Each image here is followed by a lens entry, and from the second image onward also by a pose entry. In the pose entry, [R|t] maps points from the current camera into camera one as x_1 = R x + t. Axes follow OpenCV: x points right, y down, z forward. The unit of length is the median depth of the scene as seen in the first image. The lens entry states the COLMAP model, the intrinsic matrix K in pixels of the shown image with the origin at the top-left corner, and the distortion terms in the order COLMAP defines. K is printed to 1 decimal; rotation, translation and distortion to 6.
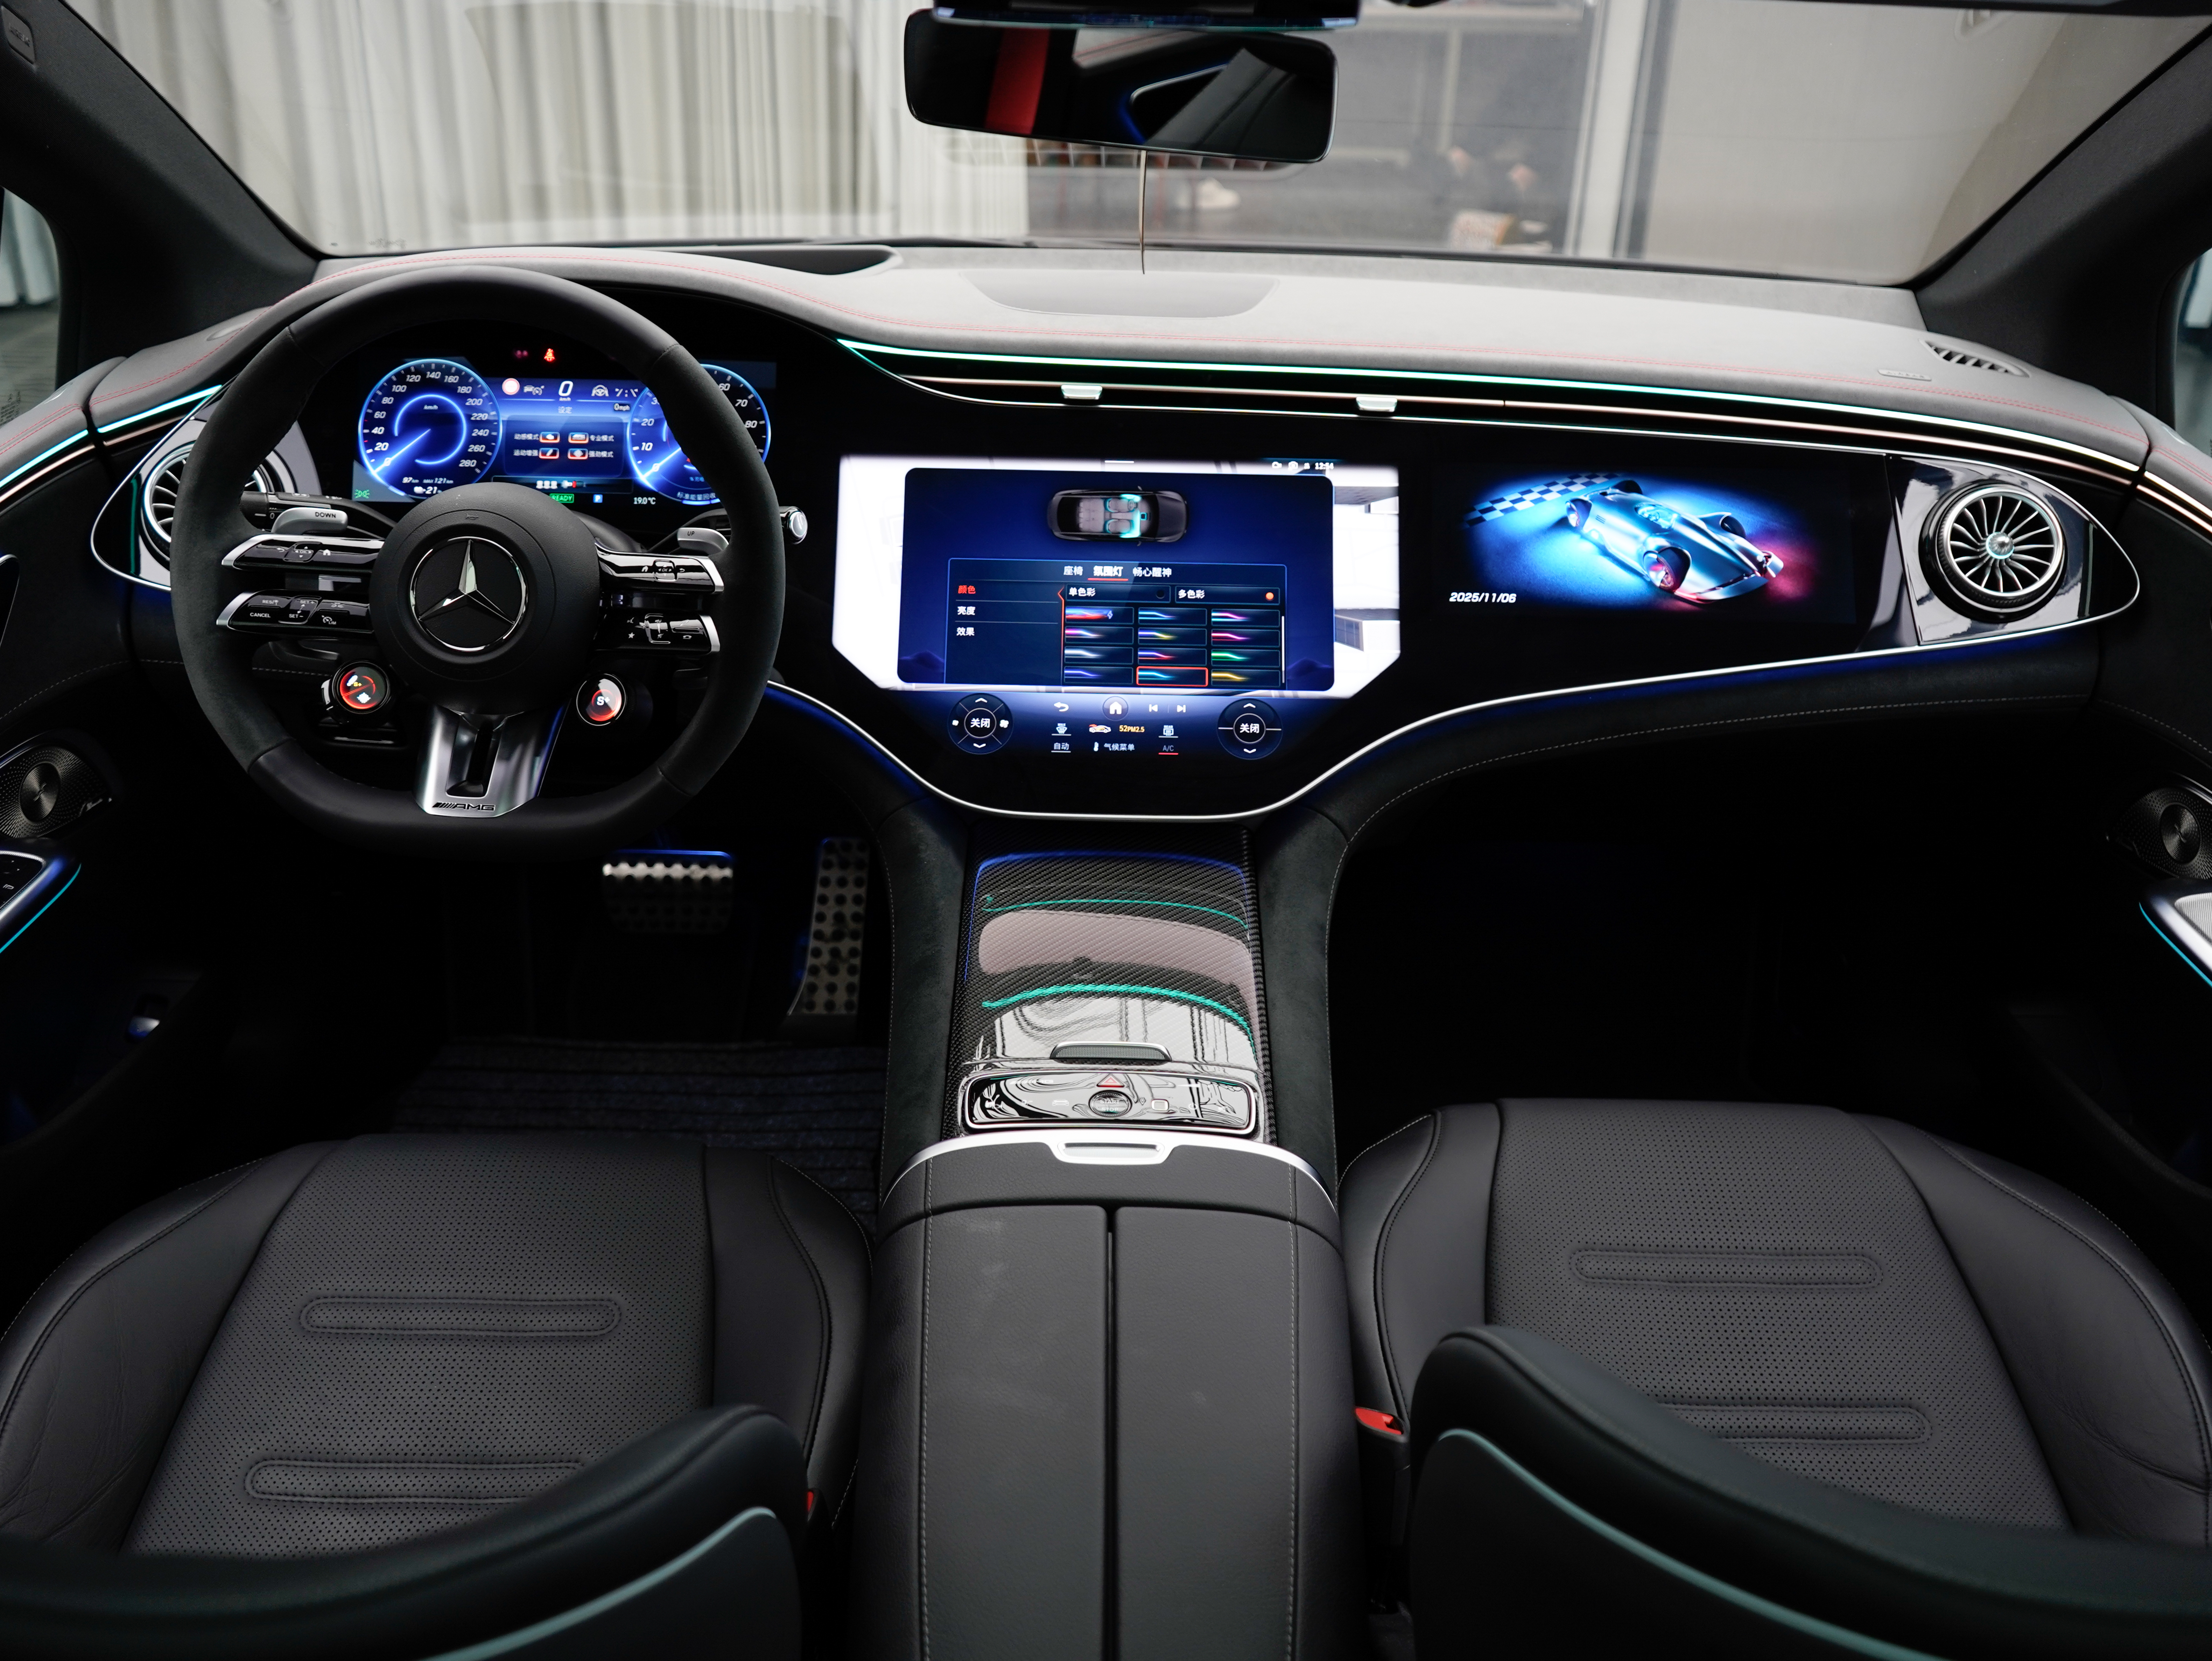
lens RADIAL K [[2012.0, 0, 1106.0], [0, 2012.0, 830.5], [0, 0, 1]] dist [-0.025771, 0.007930]
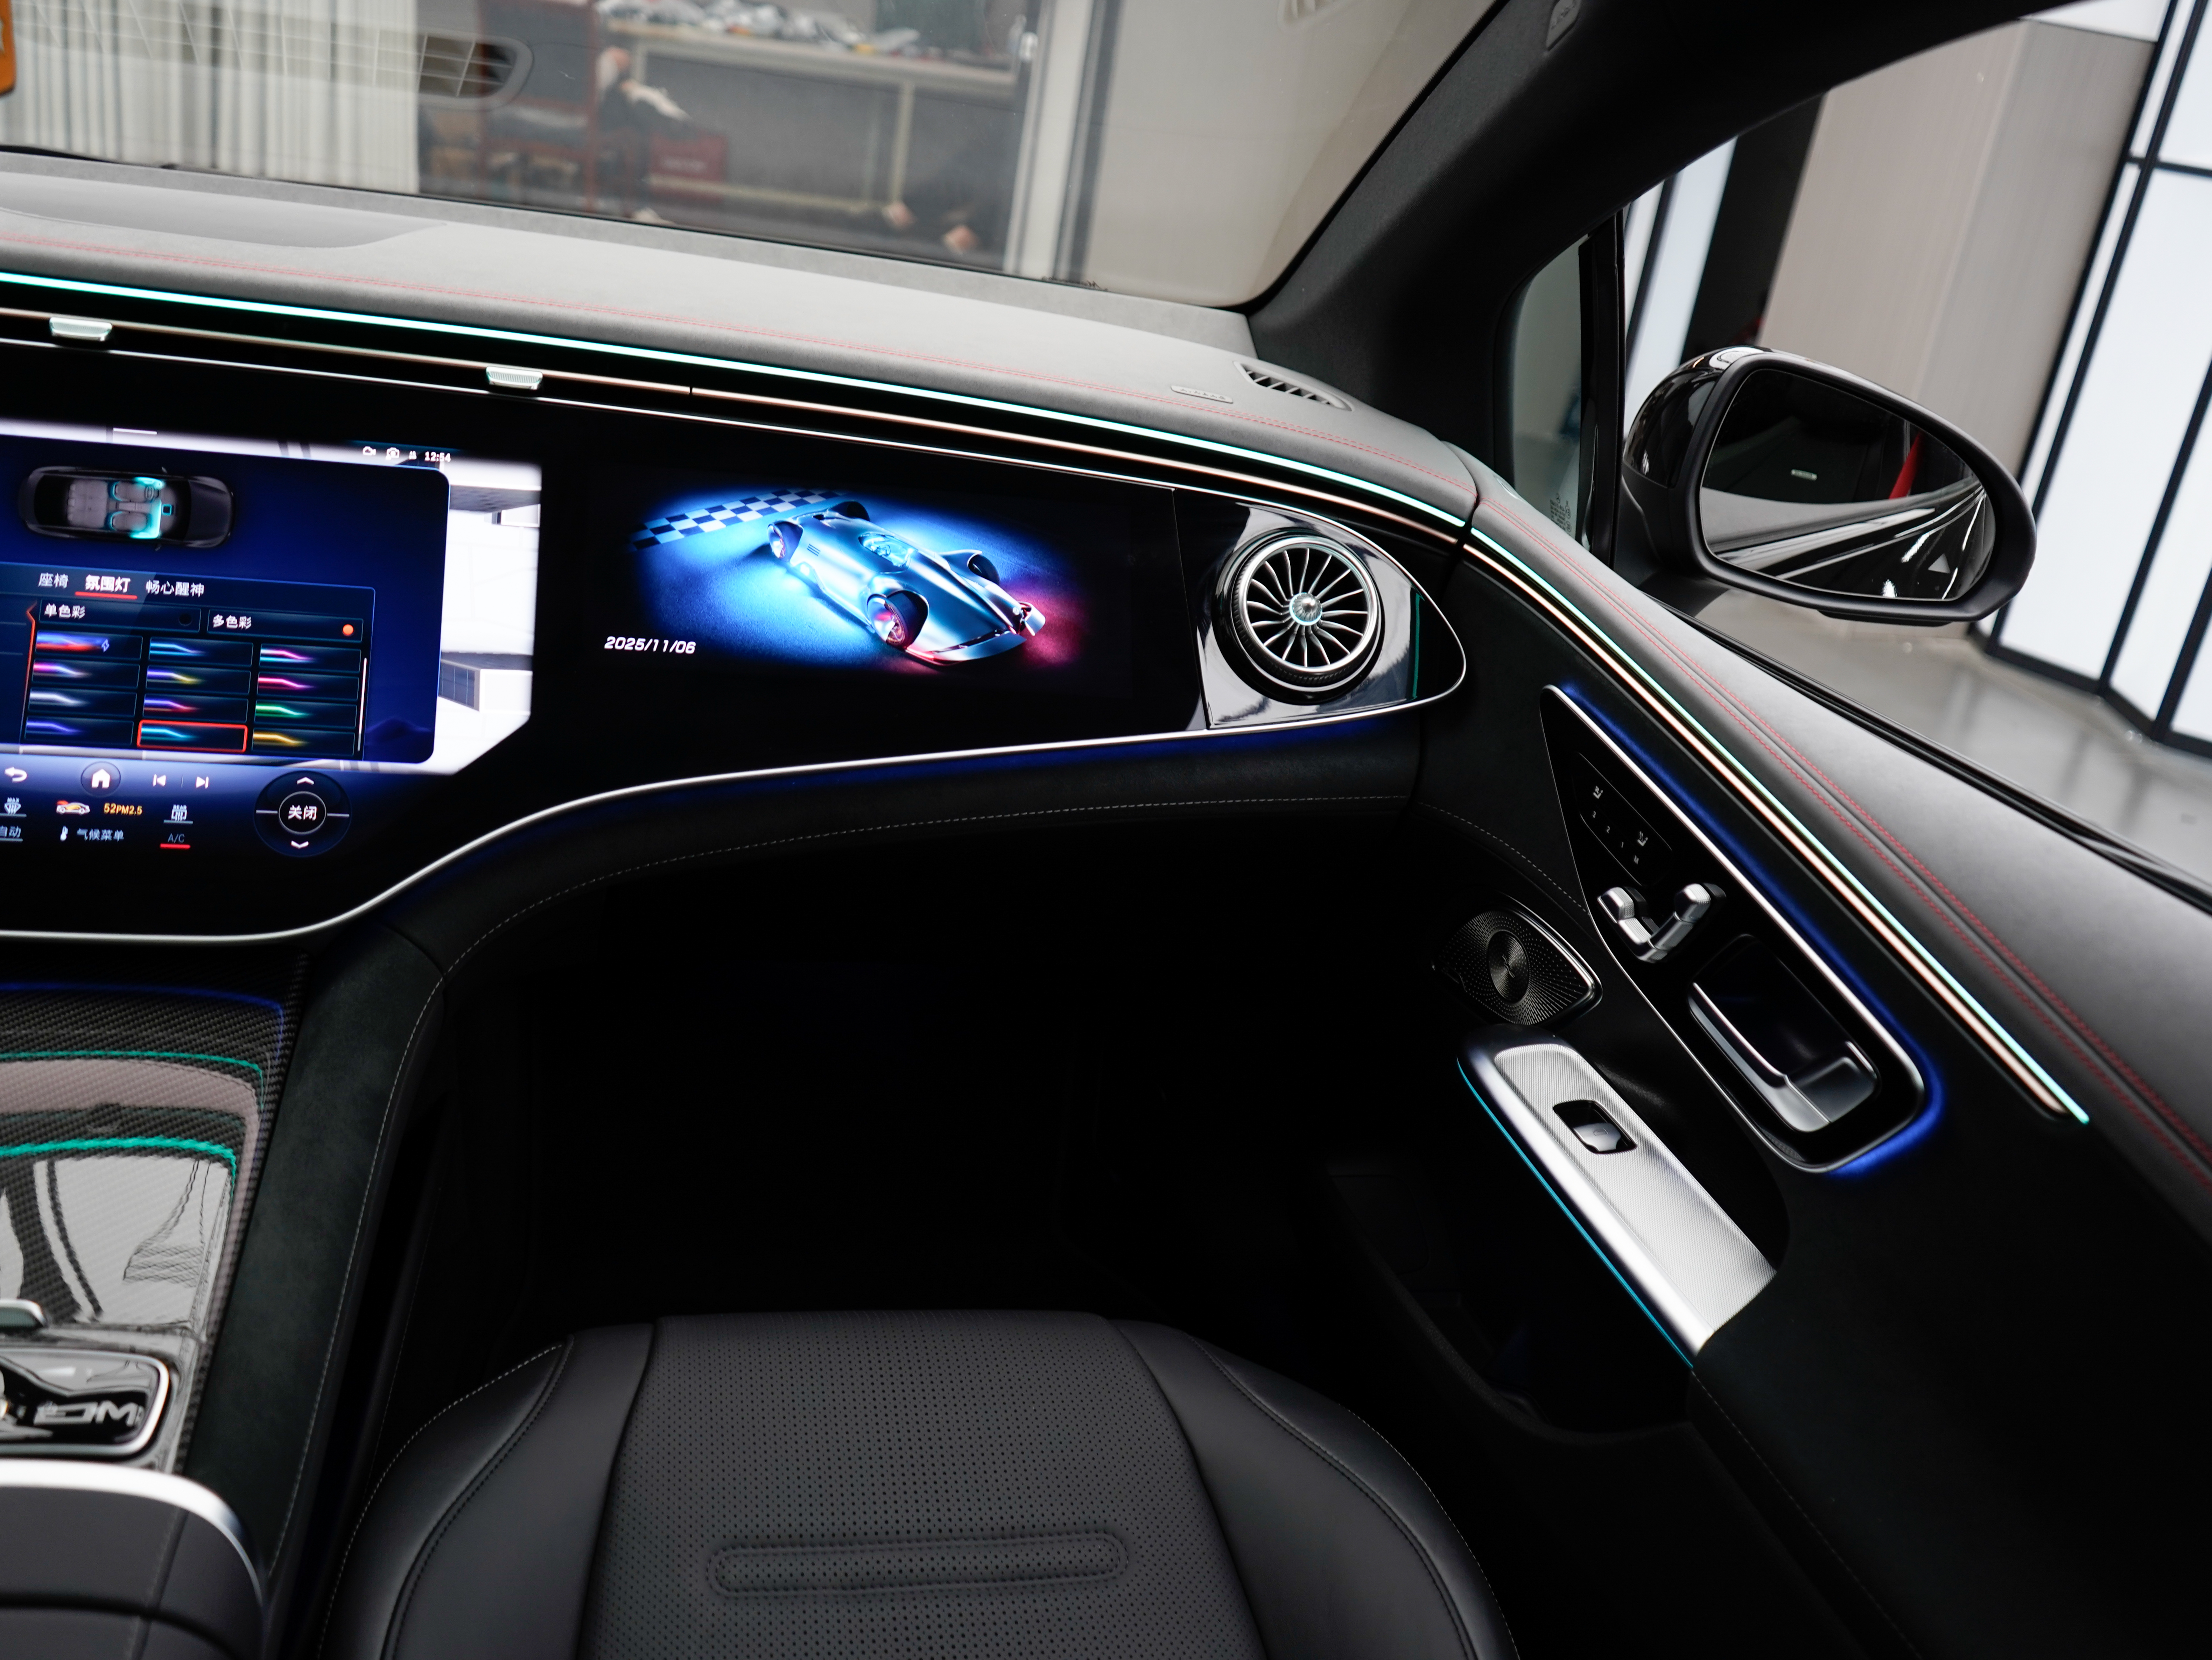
lens RADIAL K [[2011.6, 0, 1106.0], [0, 2011.6, 830.0], [0, 0, 1]] dist [-0.025771, 0.007930]
pose [[0.966291, 0.022928, 0.256429, 0.160290], [-0.014930, 0.999341, -0.033094, -0.024678], [-0.257019, 0.028150, 0.965996, 0.235128]]
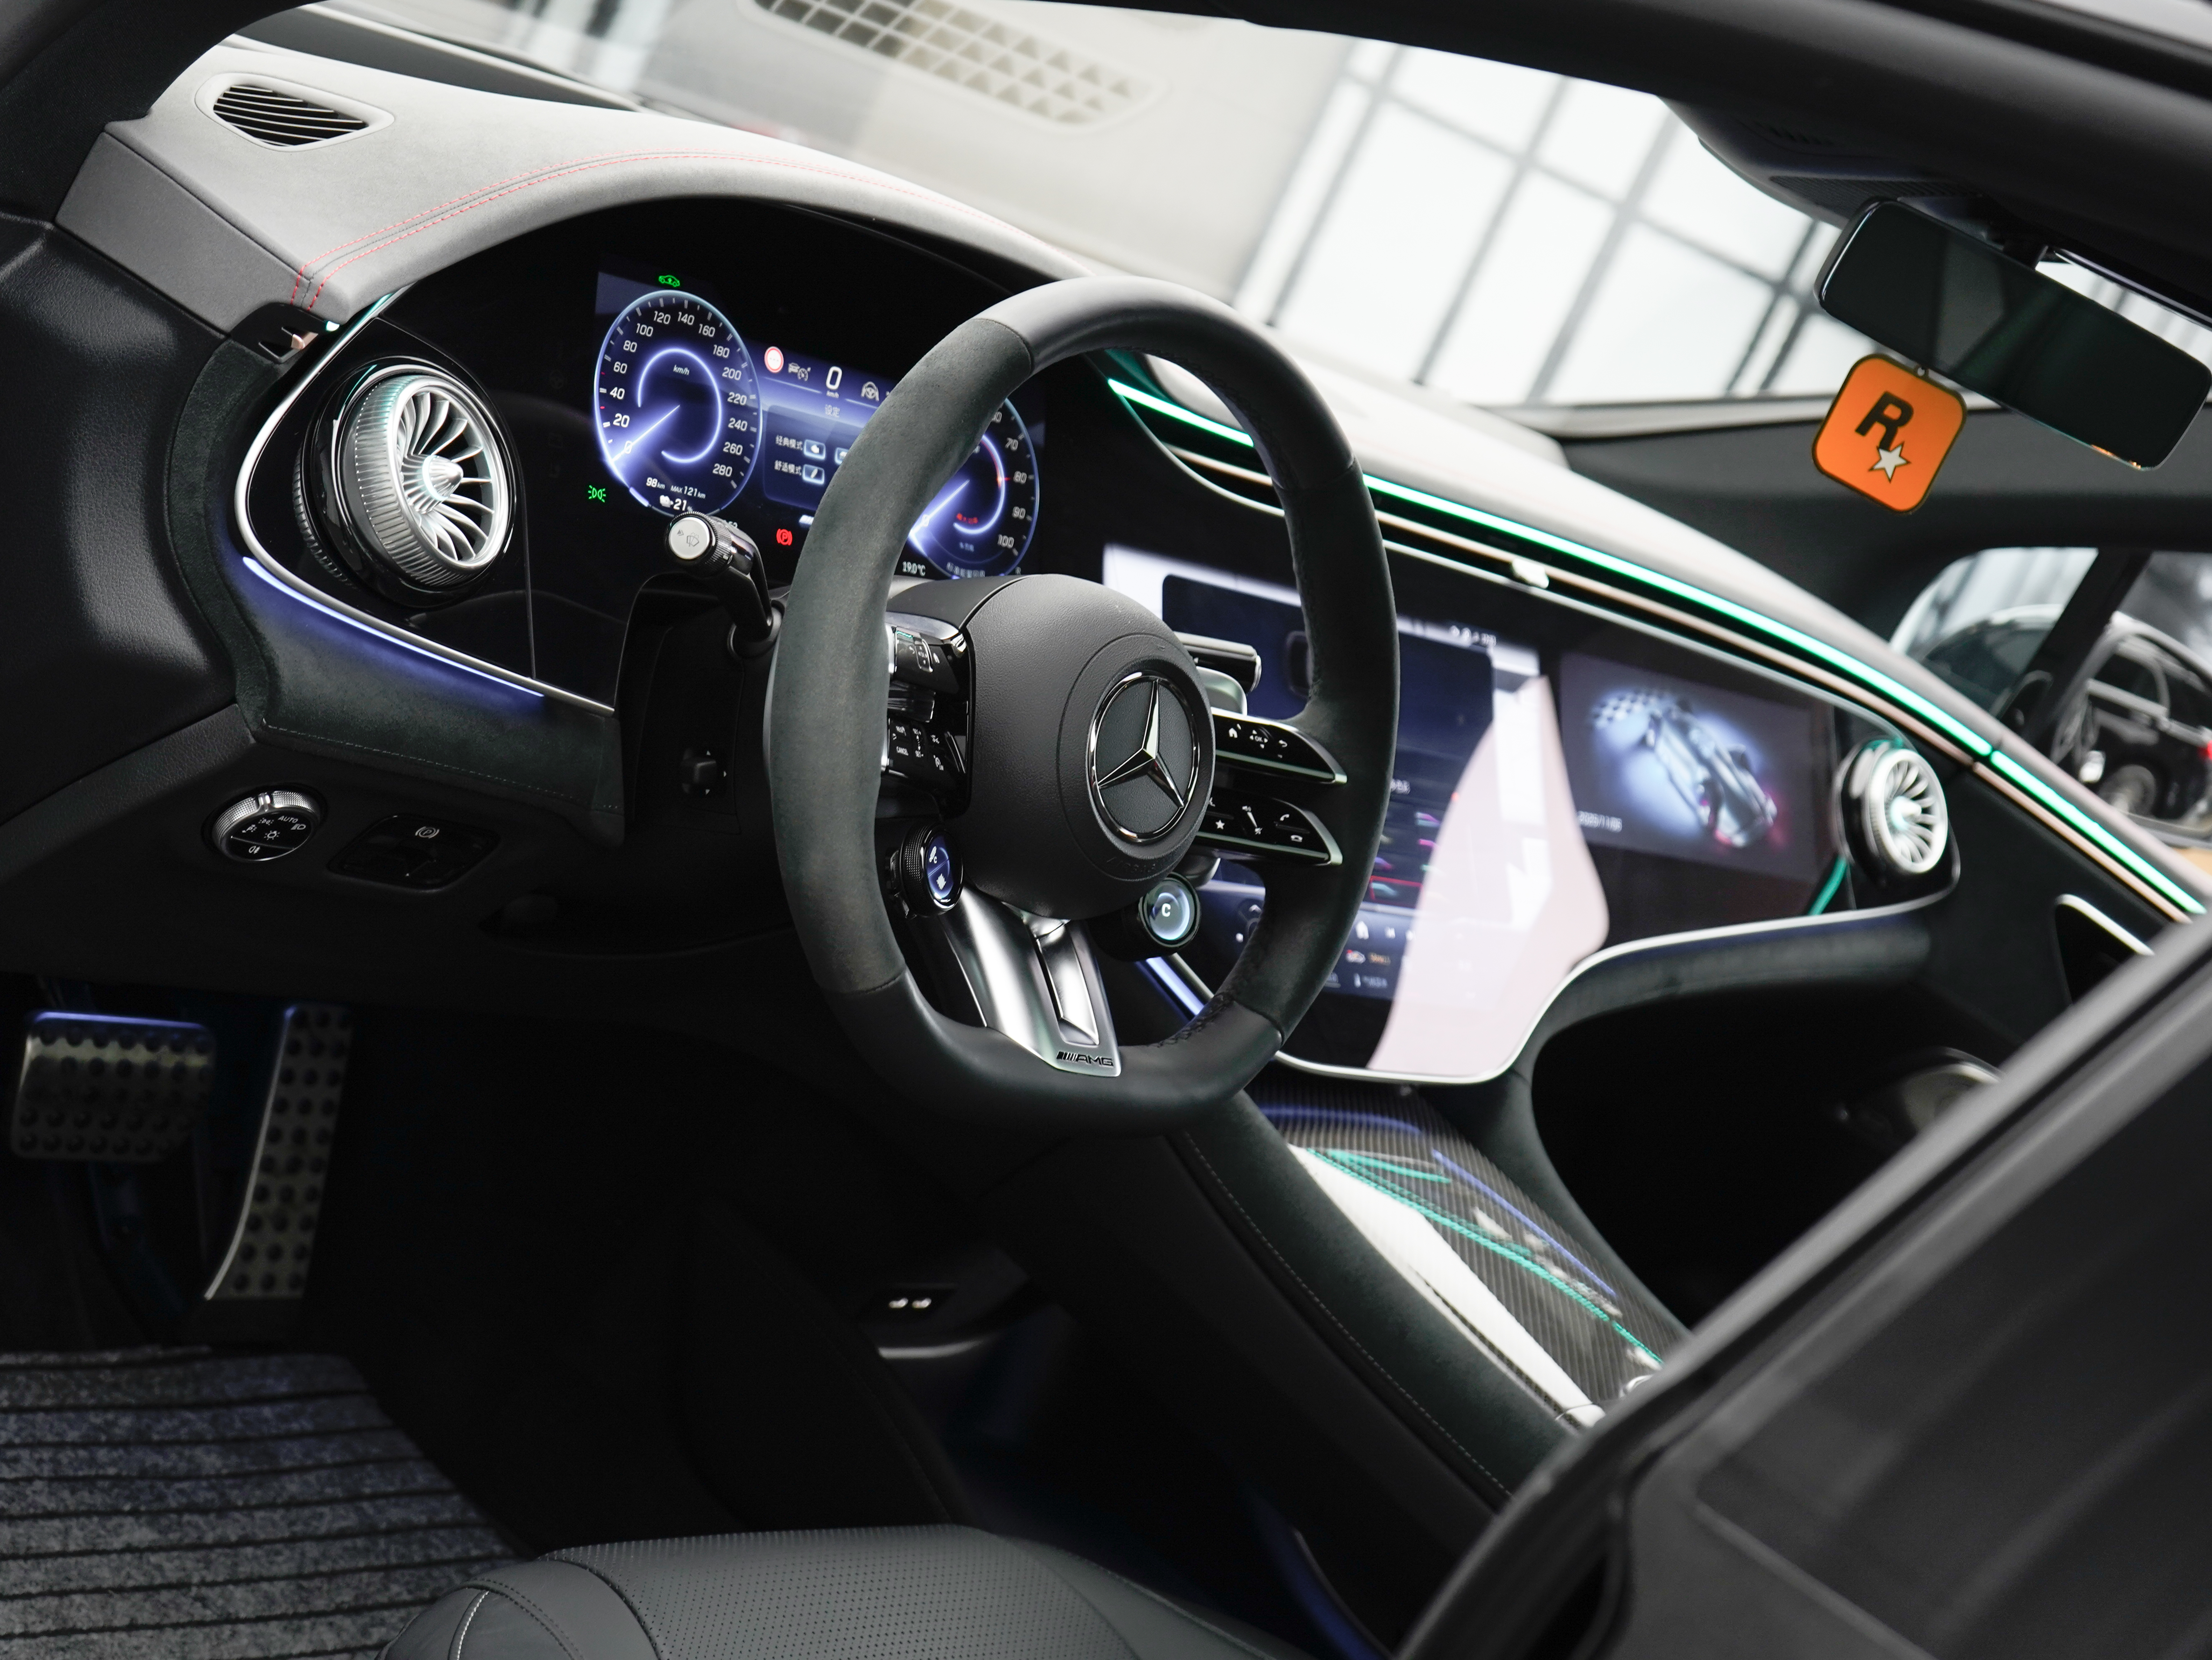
lens RADIAL K [[3590.9, 0, 1106.0], [0, 3590.9, 830.0], [0, 0, 1]] dist [-0.129019, 0.019554]
pose [[0.650373, 0.082391, 0.755134, -1.078901], [-0.082982, 0.995857, -0.037186, -0.038732], [-0.755069, -0.038477, 0.654515, 0.169096]]
